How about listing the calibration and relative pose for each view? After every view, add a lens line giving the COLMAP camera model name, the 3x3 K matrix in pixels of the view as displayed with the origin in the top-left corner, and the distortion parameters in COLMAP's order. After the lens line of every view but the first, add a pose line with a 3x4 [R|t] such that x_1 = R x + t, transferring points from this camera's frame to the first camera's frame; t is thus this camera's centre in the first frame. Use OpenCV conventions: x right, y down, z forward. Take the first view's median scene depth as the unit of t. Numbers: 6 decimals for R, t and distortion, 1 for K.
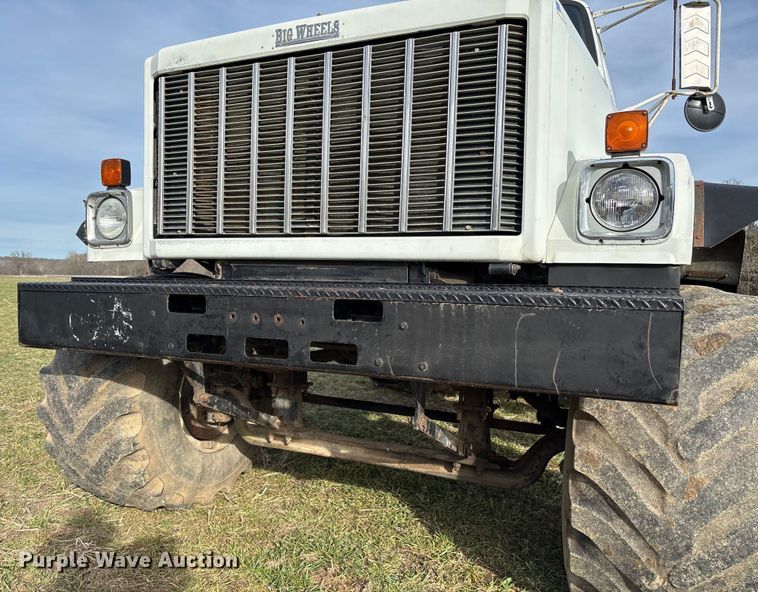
lens RADIAL K [[588.3, 0, 380.8], [0, 588.3, 298.2], [0, 0, 1]] dist [0.043999, -0.010405]
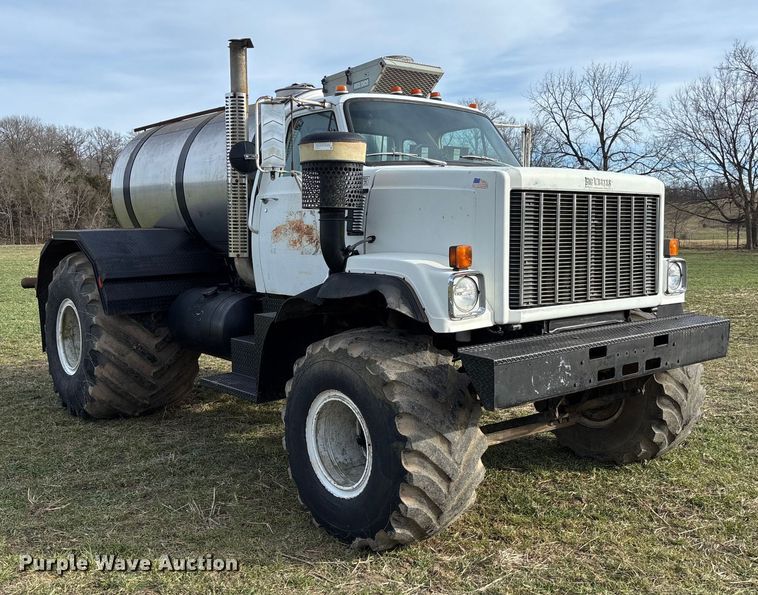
lens RADIAL K [[732.4, 0, 357.2], [0, 732.4, 275.7], [0, 0, 1]] dist [0.026411, 0.000000]
pose [[0.466265, -0.082711, 0.880770, -2.404394], [0.037275, 0.996572, 0.073853, -0.375013], [-0.883859, -0.001605, 0.467750, 0.648071]]
